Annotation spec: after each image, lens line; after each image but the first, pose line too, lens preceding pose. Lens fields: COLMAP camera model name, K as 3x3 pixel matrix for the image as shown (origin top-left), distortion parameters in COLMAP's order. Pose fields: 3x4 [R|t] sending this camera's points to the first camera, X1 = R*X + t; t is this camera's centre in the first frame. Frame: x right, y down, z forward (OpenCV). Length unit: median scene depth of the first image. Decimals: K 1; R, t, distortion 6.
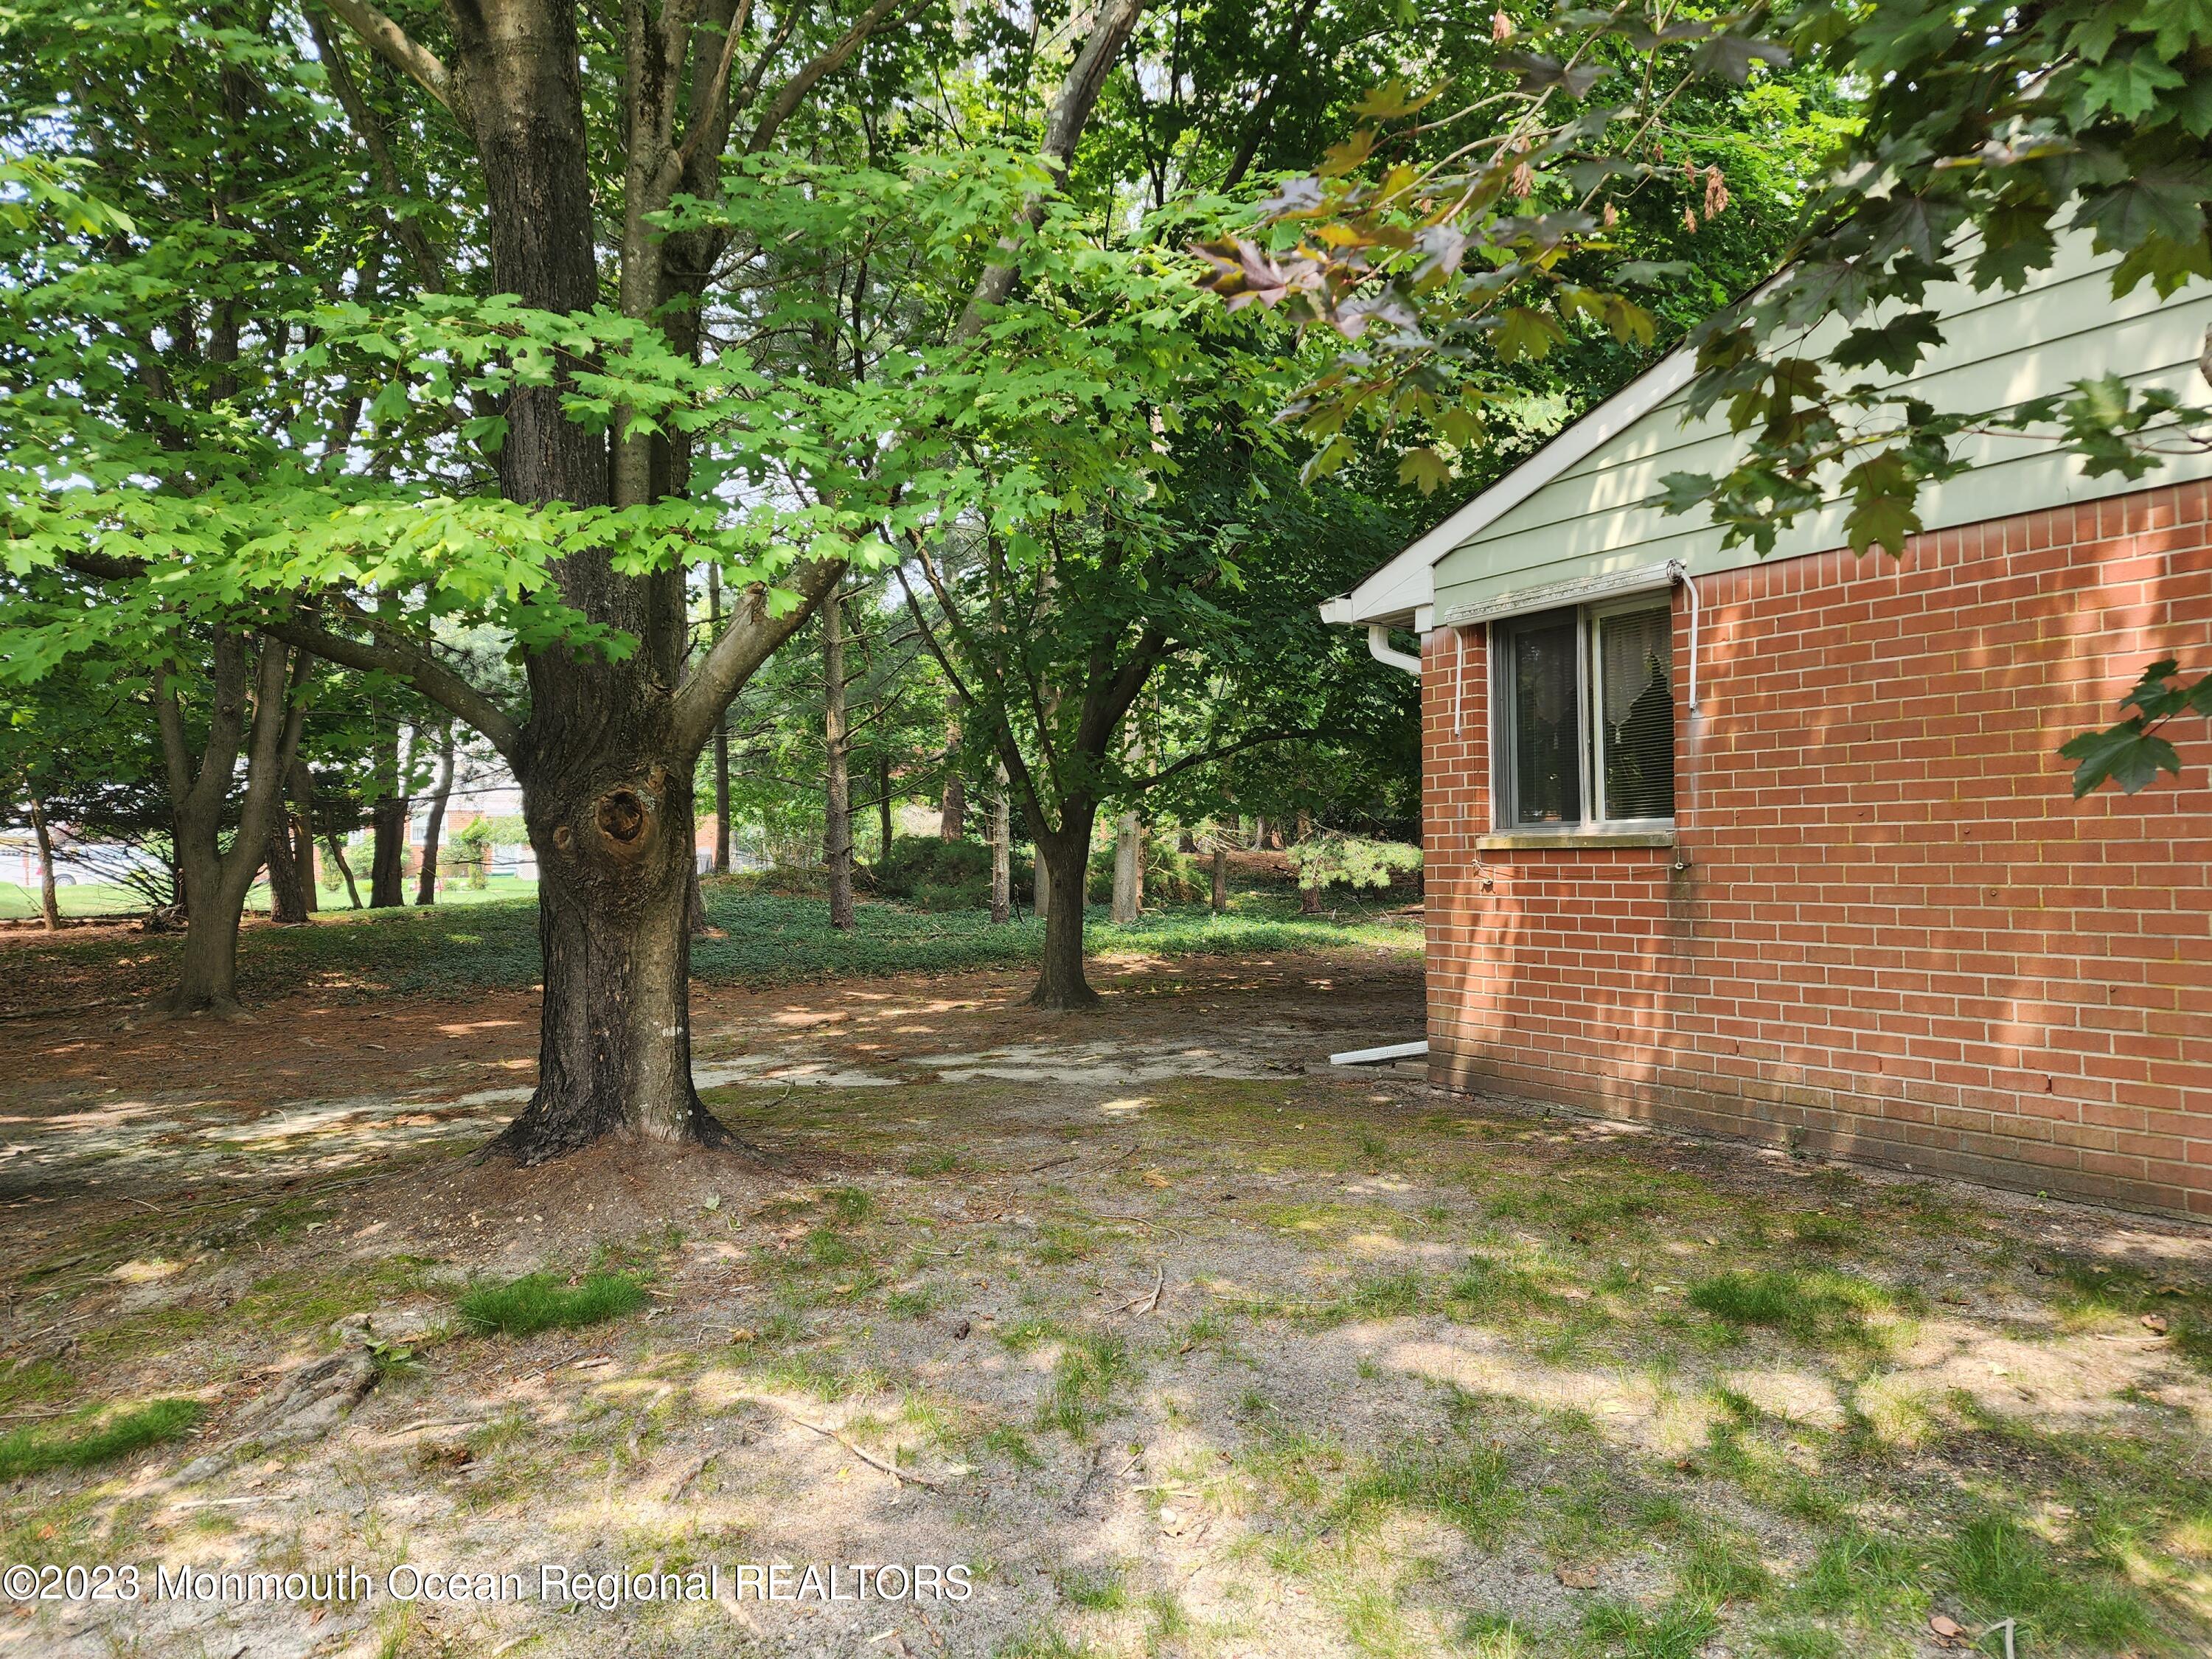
lens RADIAL K [[1482.2, 0, 1126.4], [0, 1482.2, 841.4], [0, 0, 1]] dist [0.095483, -0.092826]
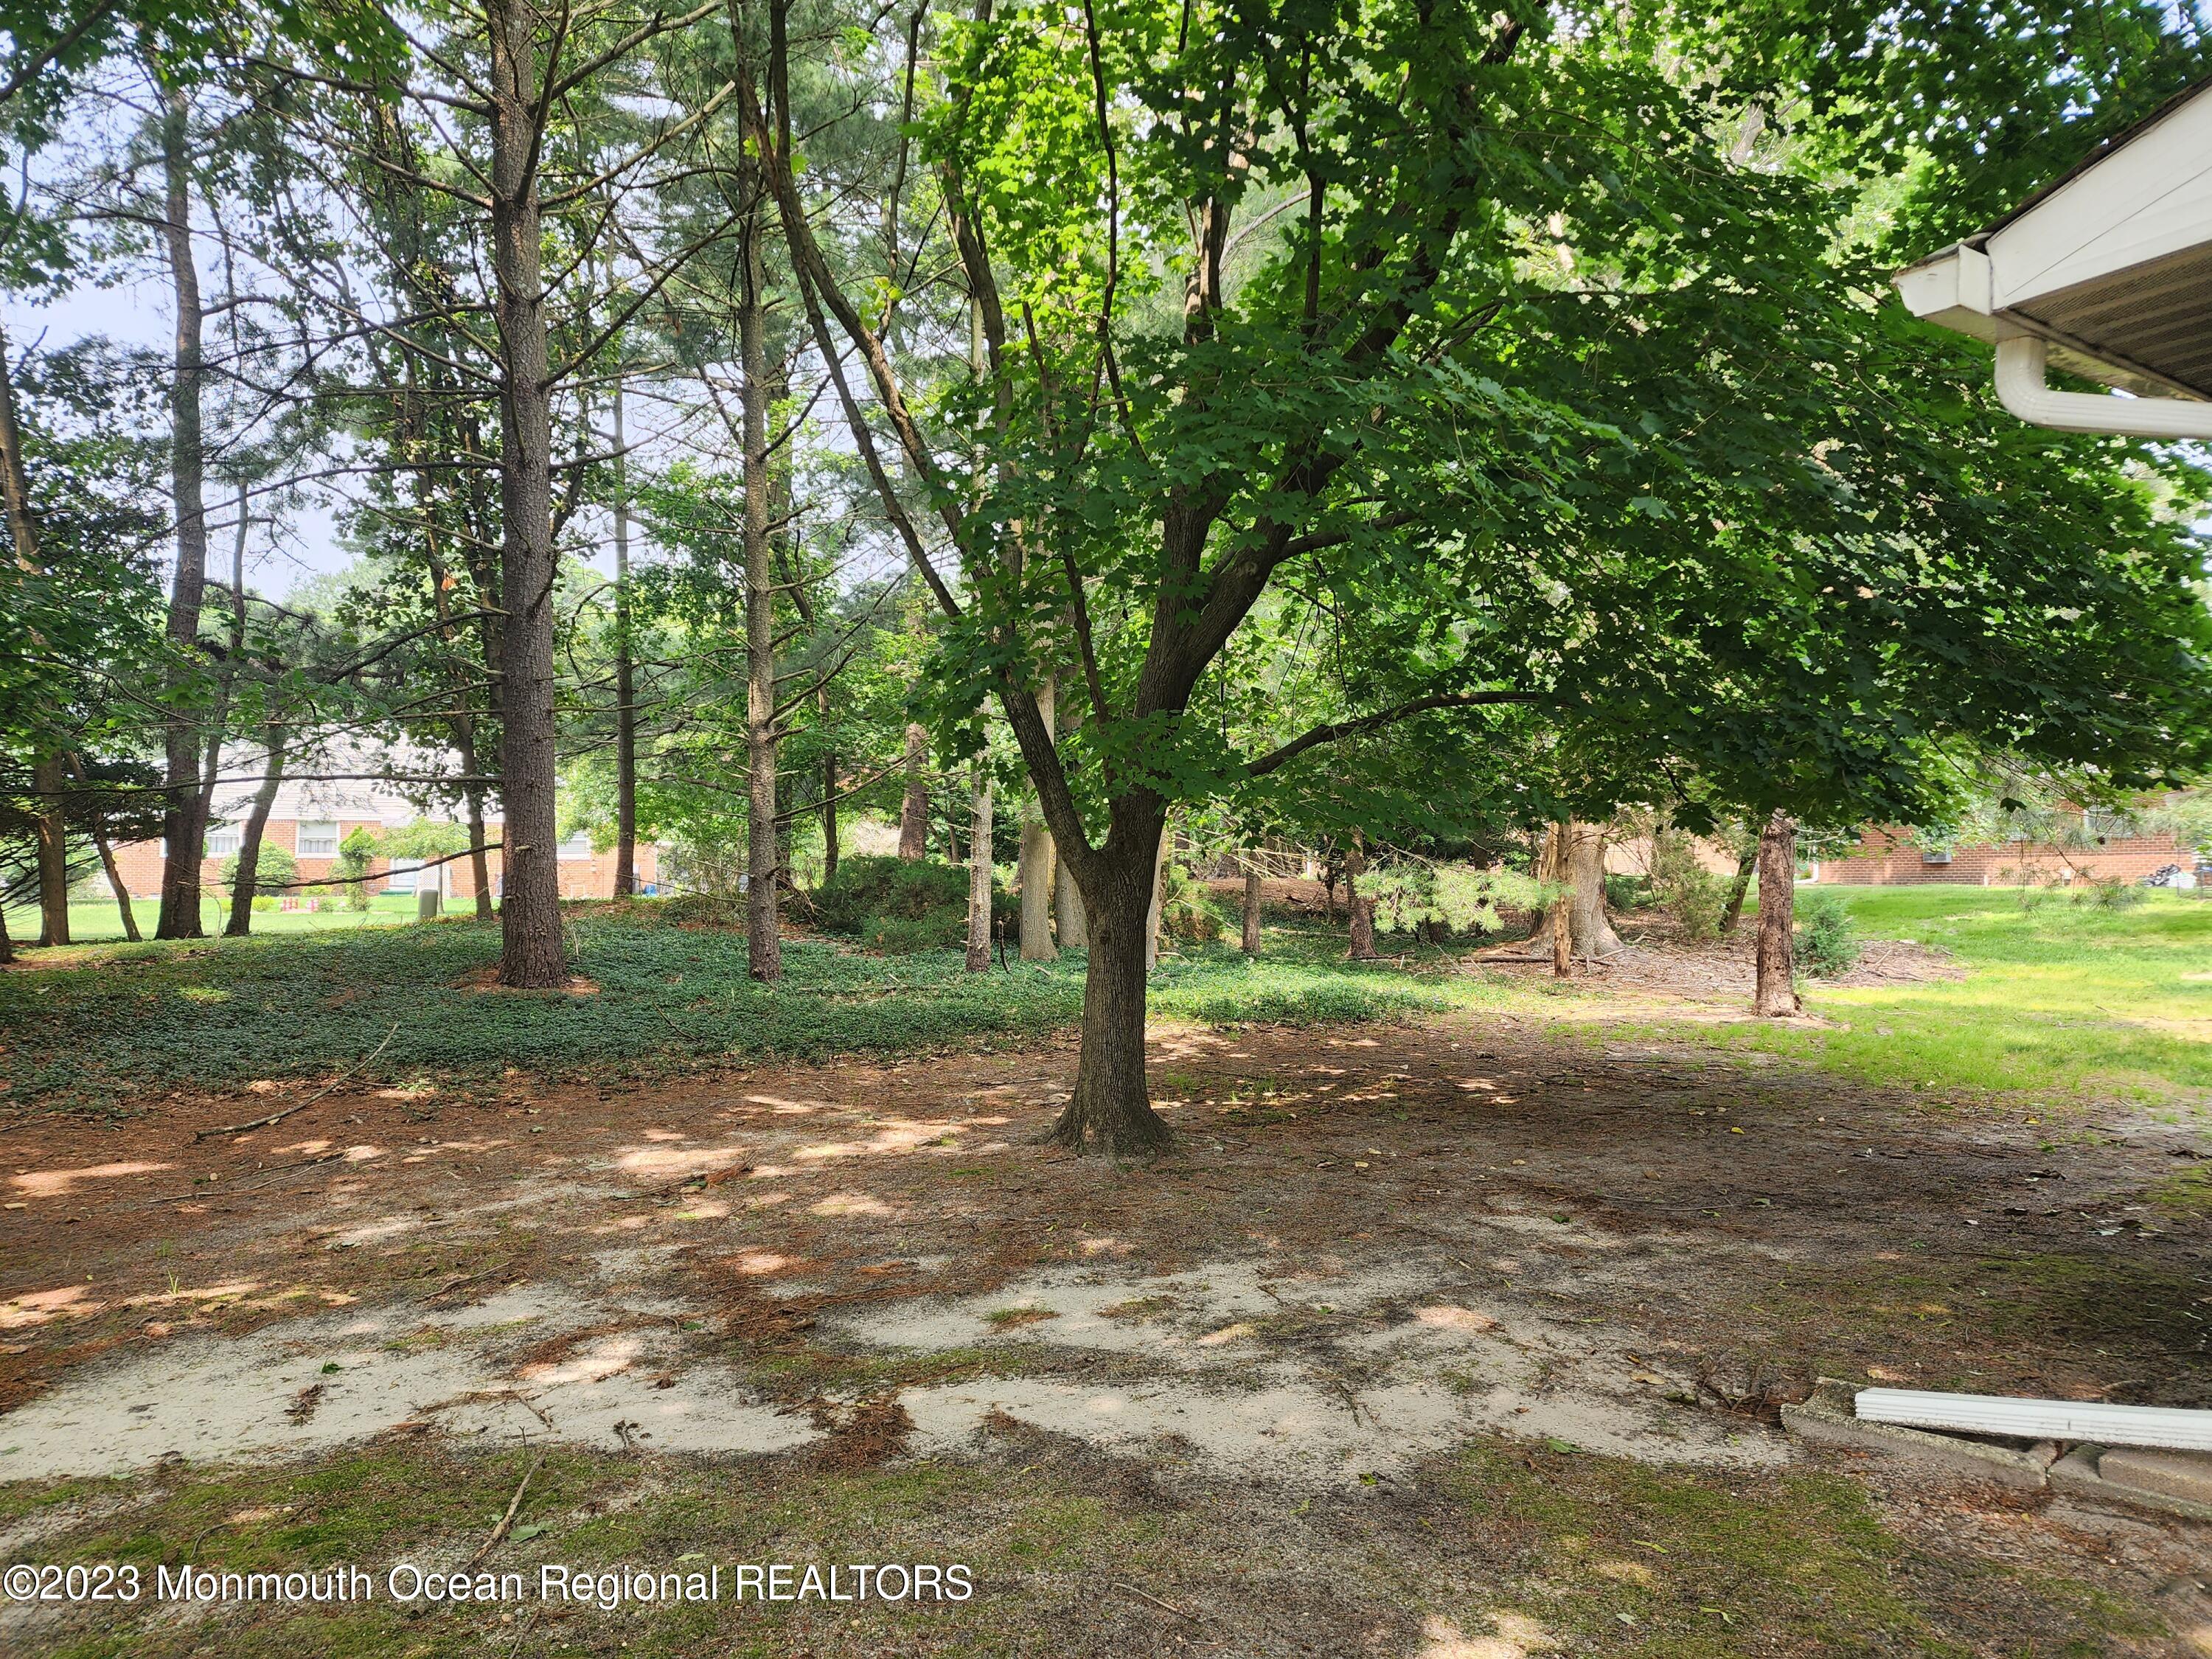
lens RADIAL K [[1482.2, 0, 1126.4], [0, 1482.2, 841.4], [0, 0, 1]] dist [0.095483, -0.092826]
pose [[0.999443, 0.014056, 0.030273, -0.037494], [-0.013564, 0.999774, -0.016397, 0.000236], [-0.030497, 0.015977, 0.999407, 0.272103]]
